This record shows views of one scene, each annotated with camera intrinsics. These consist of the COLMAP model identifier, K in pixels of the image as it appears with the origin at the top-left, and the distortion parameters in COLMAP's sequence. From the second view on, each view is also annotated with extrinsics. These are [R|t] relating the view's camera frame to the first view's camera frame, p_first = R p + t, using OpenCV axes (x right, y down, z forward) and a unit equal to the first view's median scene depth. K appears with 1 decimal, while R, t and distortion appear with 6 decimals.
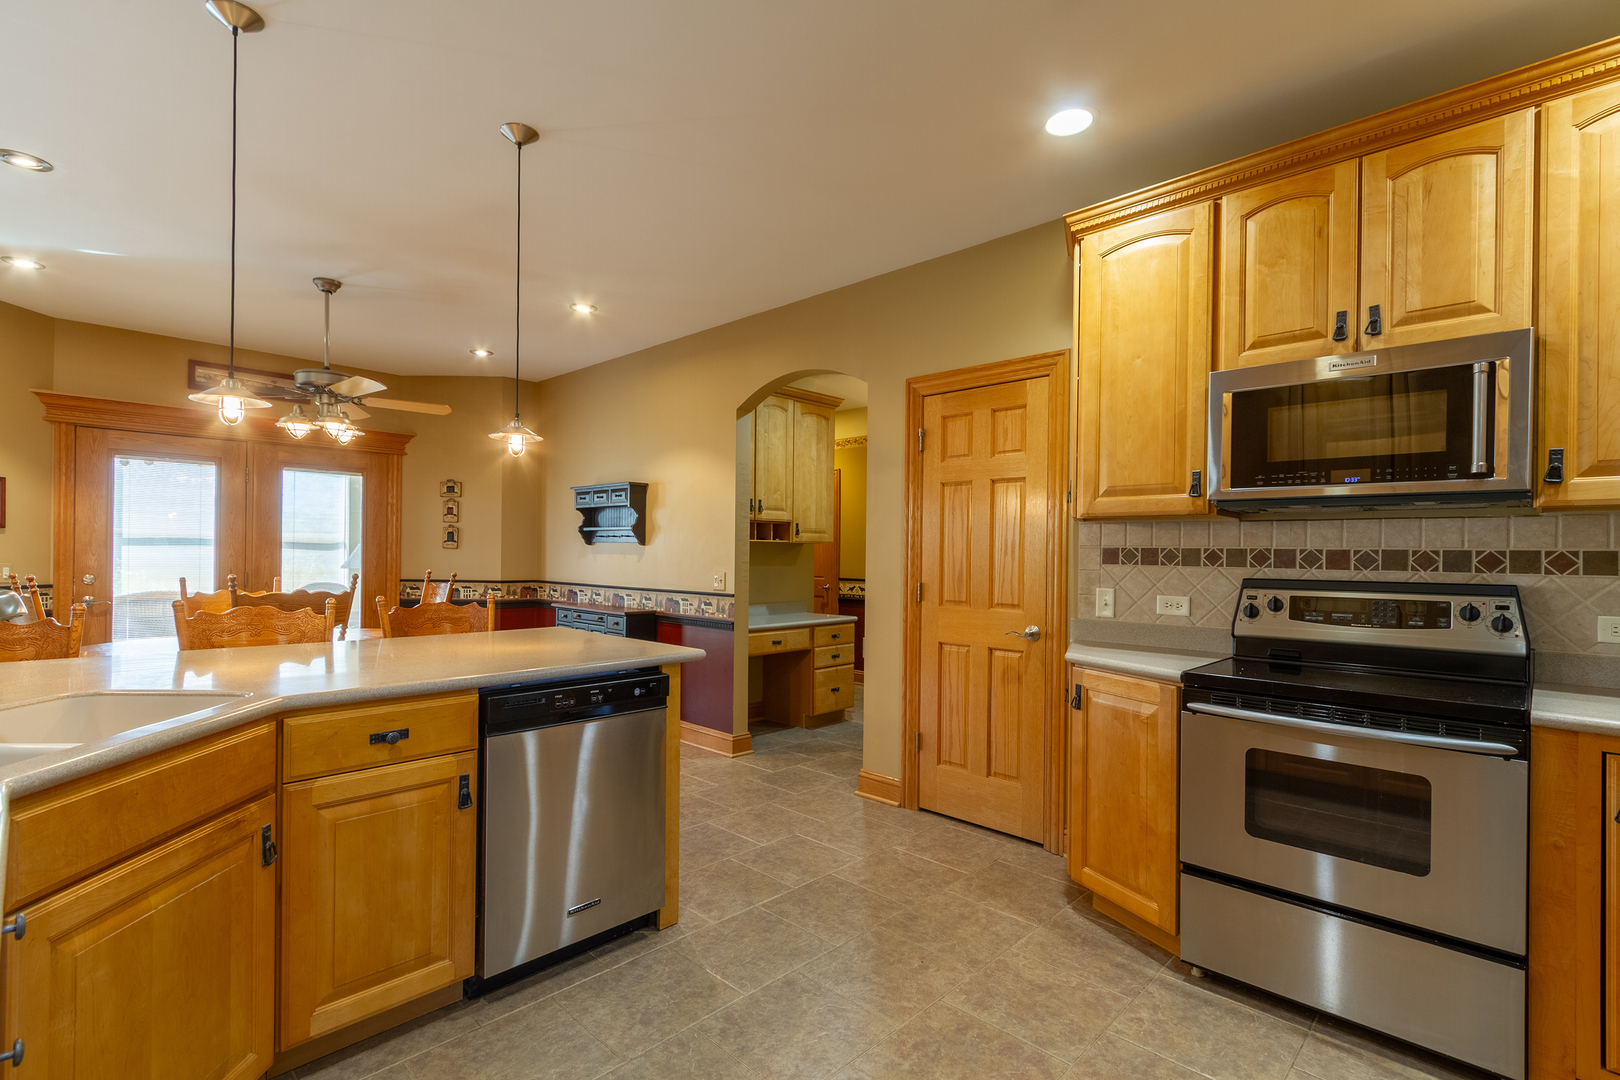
lens RADIAL K [[744.8, 0, 808.8], [0, 744.8, 552.1], [0, 0, 1]] dist [0.001236, -0.000706]
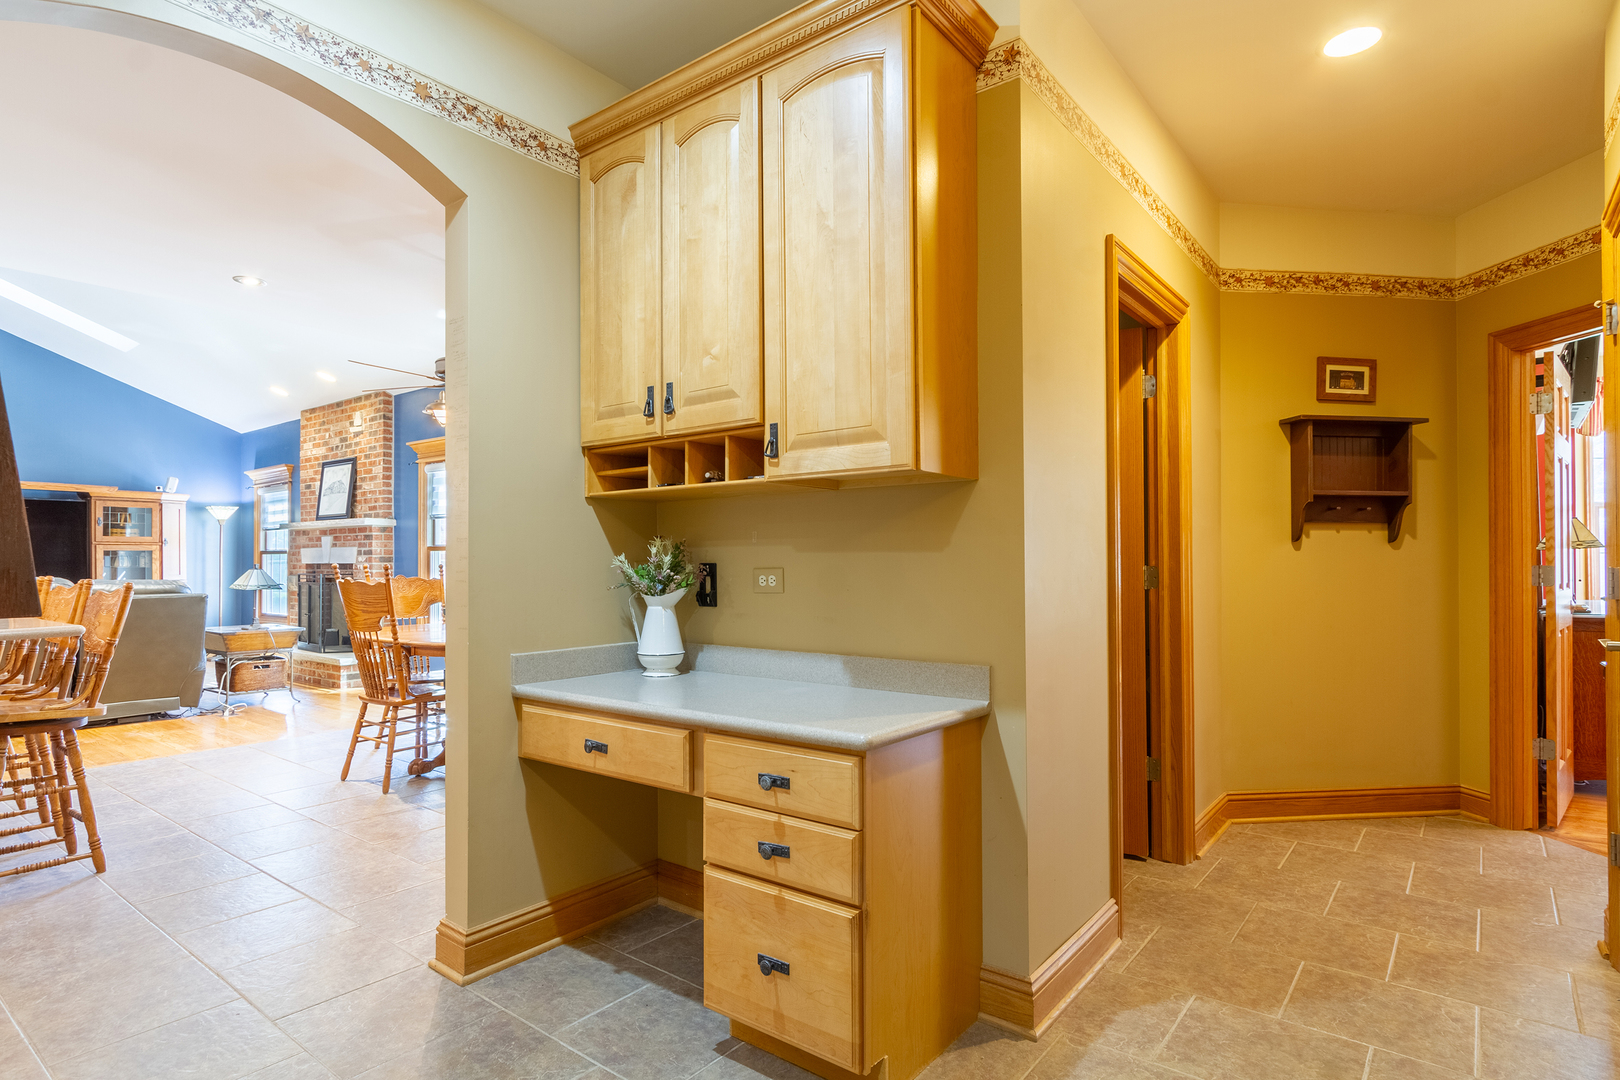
lens RADIAL K [[857.4, 0, 813.3], [0, 857.4, 552.3], [0, 0, 1]] dist [-0.000614, -0.000479]
pose [[0.105264, -0.023191, -0.994174, 0.592763], [0.008758, 0.999711, -0.022393, 0.046209], [0.994406, -0.006350, 0.105437, 1.536844]]
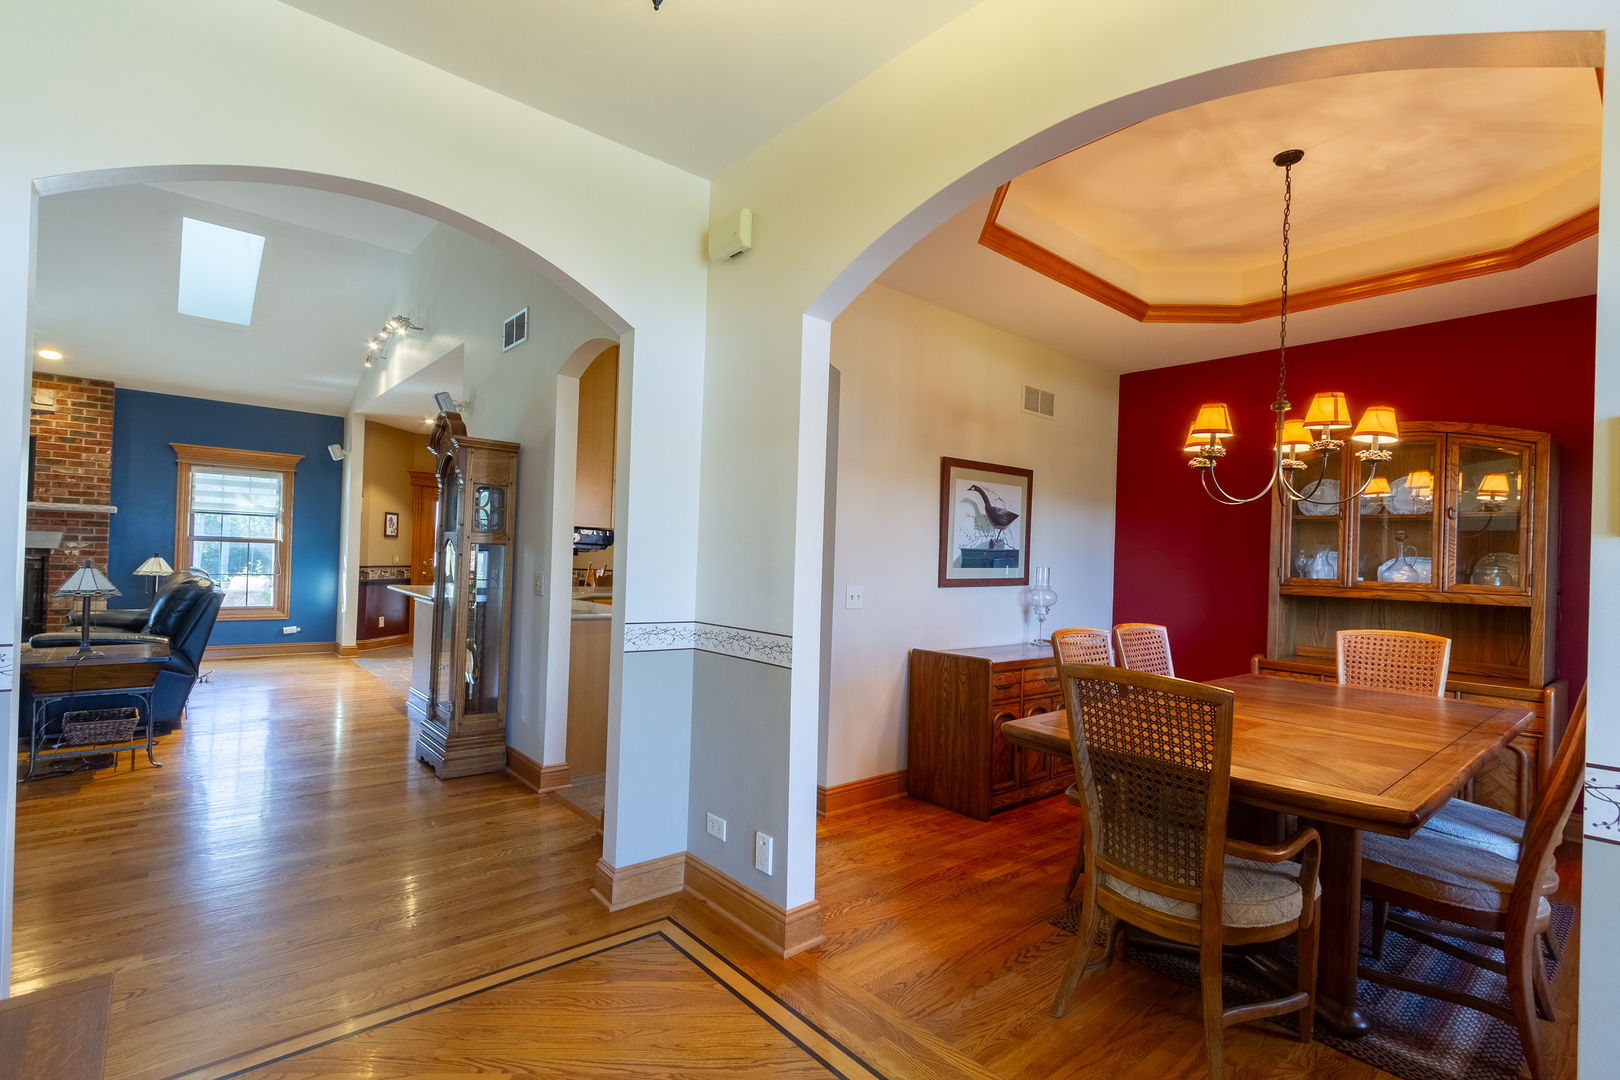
lens RADIAL K [[762.5, 0, 803.0], [0, 762.5, 552.5], [0, 0, 1]] dist [0.006261, 0.000397]
pose [[0.994645, 0.020169, -0.101361, 0.326434], [-0.020706, 0.999777, -0.004244, -0.008228], [0.101253, 0.006320, 0.994841, -1.263491]]
